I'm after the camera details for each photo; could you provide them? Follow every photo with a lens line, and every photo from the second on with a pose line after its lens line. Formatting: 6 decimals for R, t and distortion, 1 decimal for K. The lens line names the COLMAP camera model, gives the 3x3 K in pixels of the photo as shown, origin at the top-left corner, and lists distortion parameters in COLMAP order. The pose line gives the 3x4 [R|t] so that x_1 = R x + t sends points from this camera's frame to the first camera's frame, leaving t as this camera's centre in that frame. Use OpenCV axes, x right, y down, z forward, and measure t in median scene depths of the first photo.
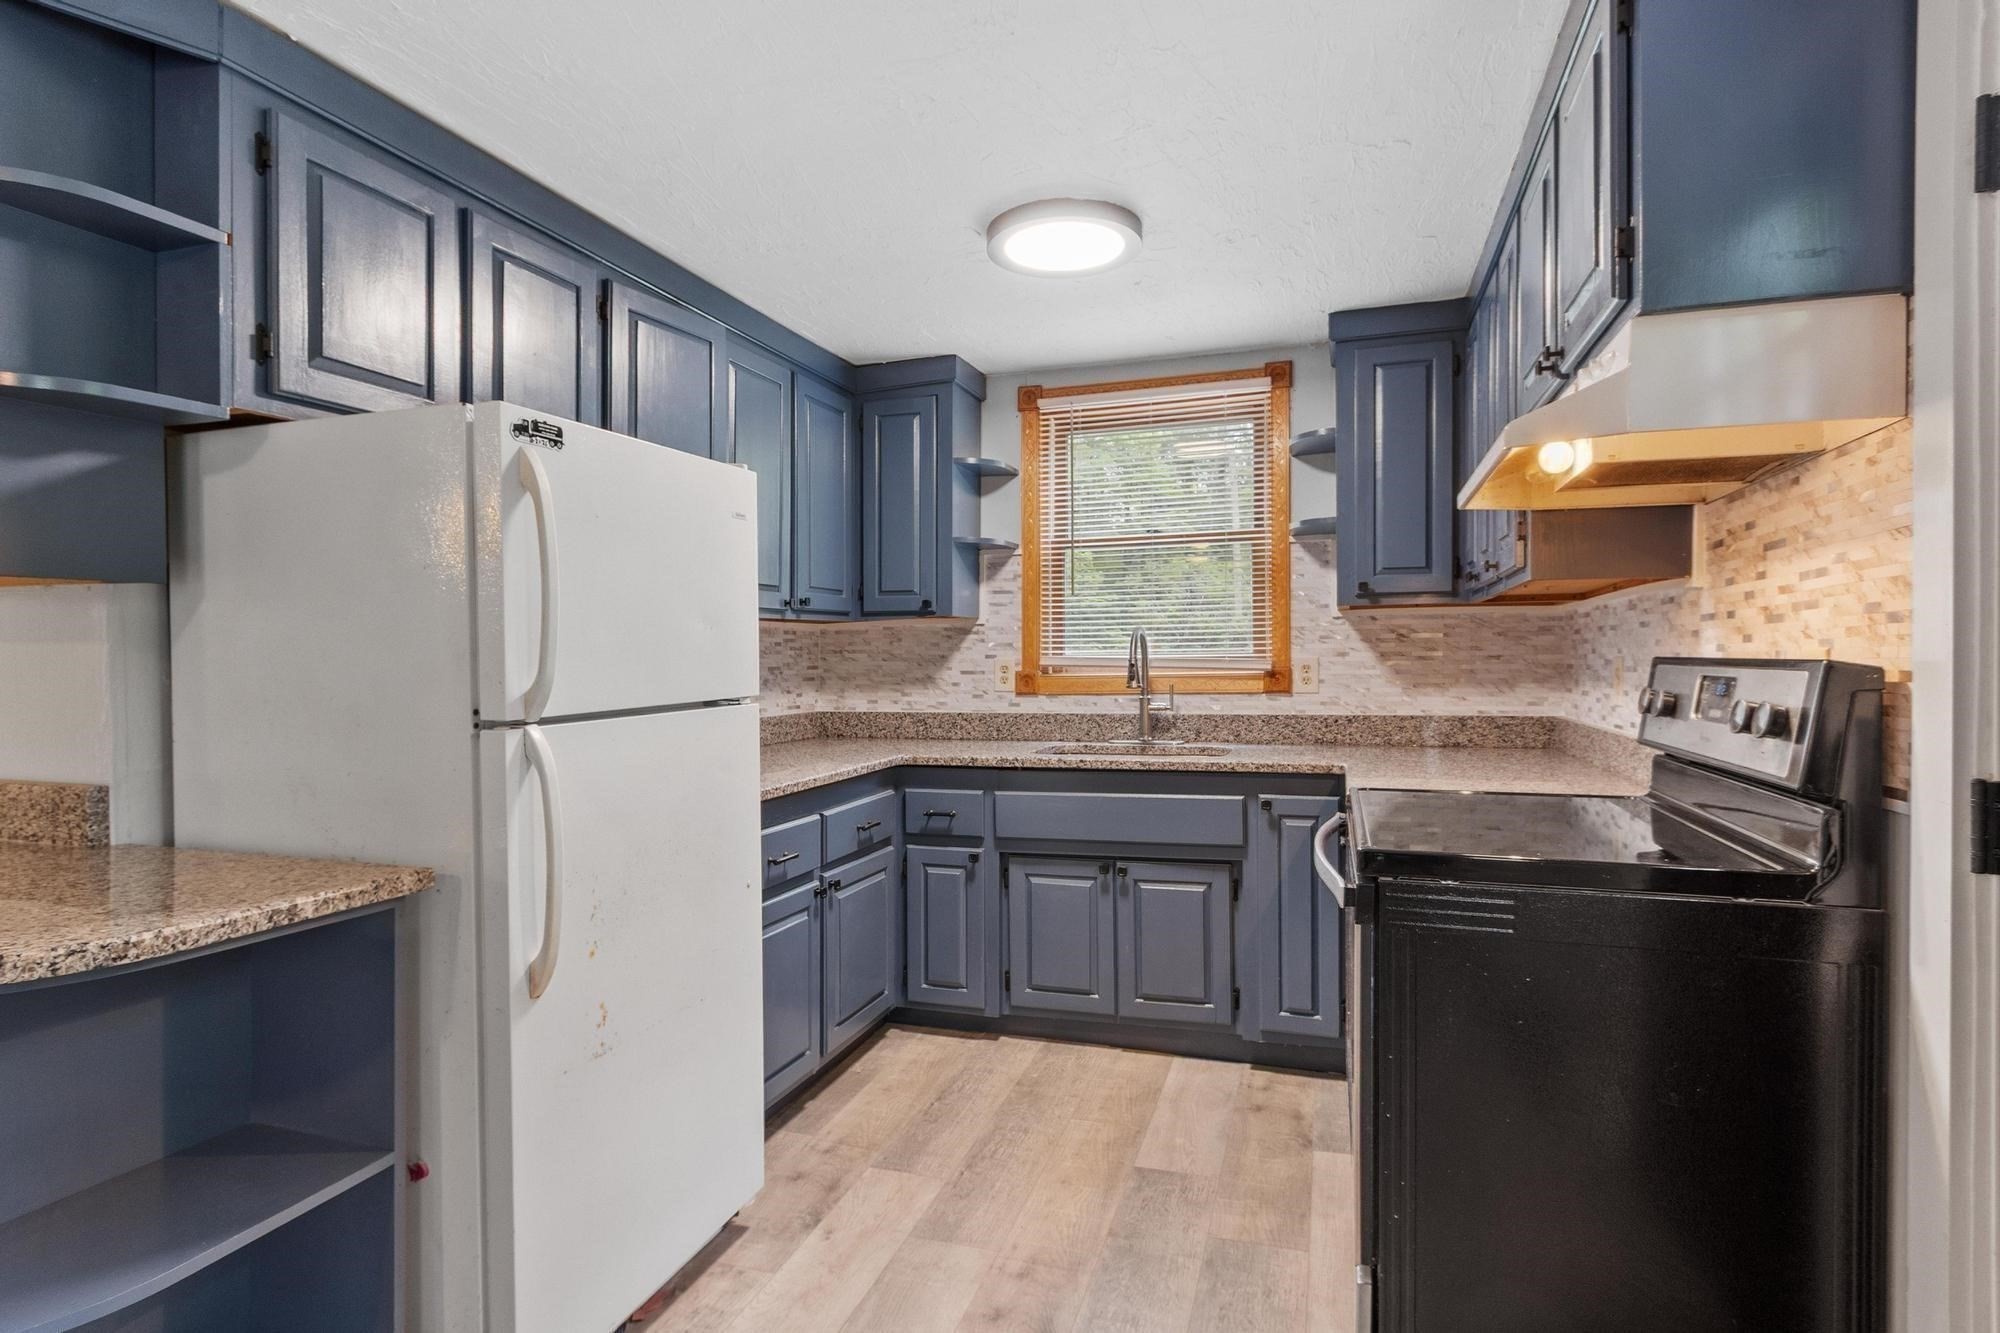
lens RADIAL K [[1028.4, 0, 1000.0], [0, 1028.4, 666.5], [0, 0, 1]] dist [-0.000348, -0.000033]
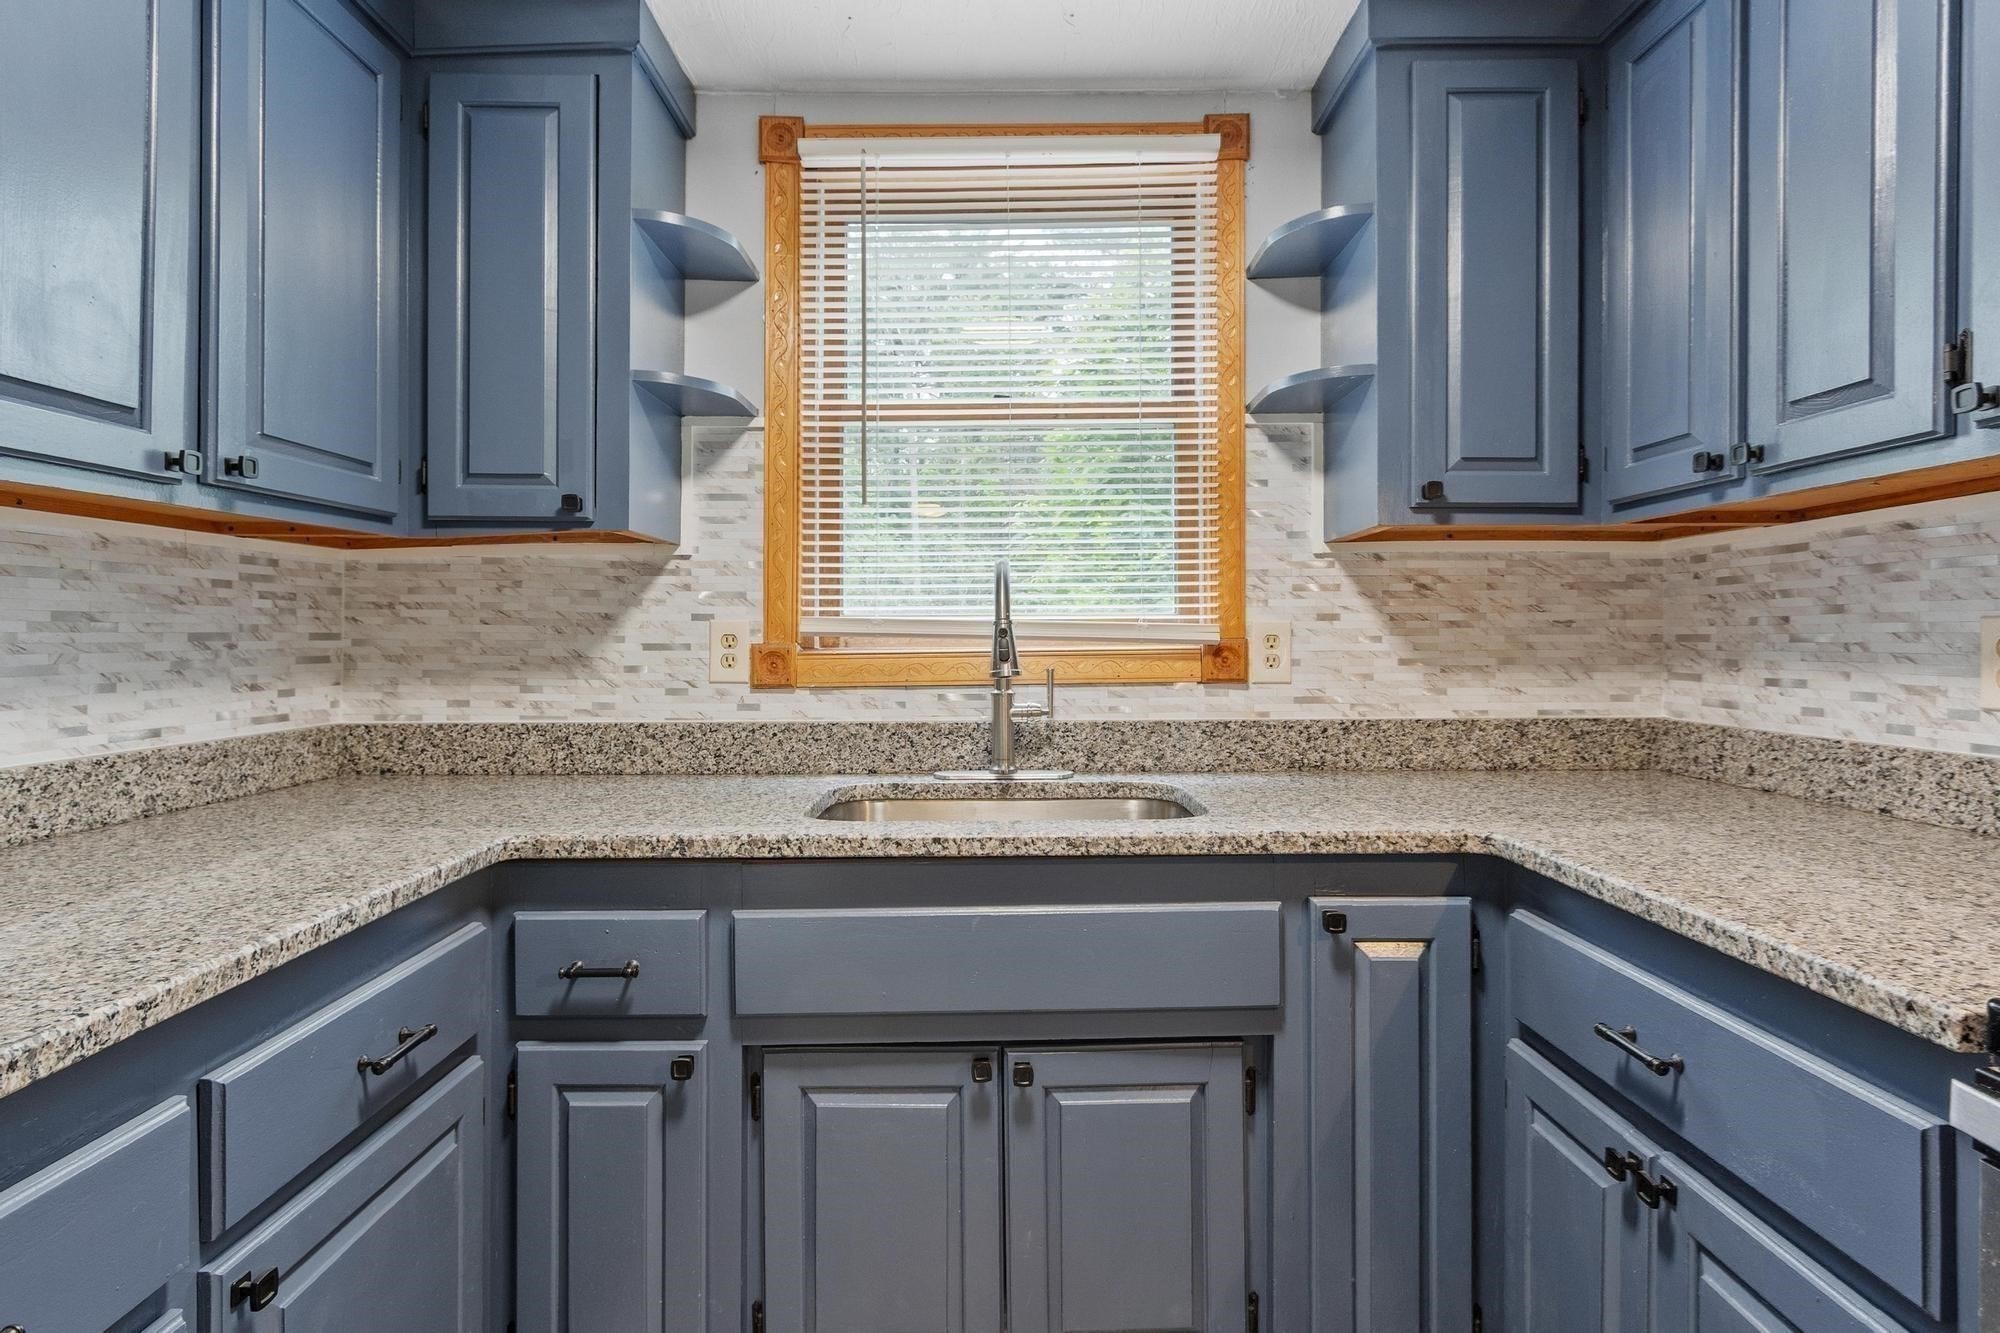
lens RADIAL K [[1006.2, 0, 997.2], [0, 1006.2, 642.8], [0, 0, 1]] dist [0.000255, 0.000147]
pose [[0.949394, 0.004258, 0.314059, -0.030454], [-0.003095, 0.999986, -0.004201, 0.005896], [-0.314072, 0.003017, 0.949394, 0.498761]]
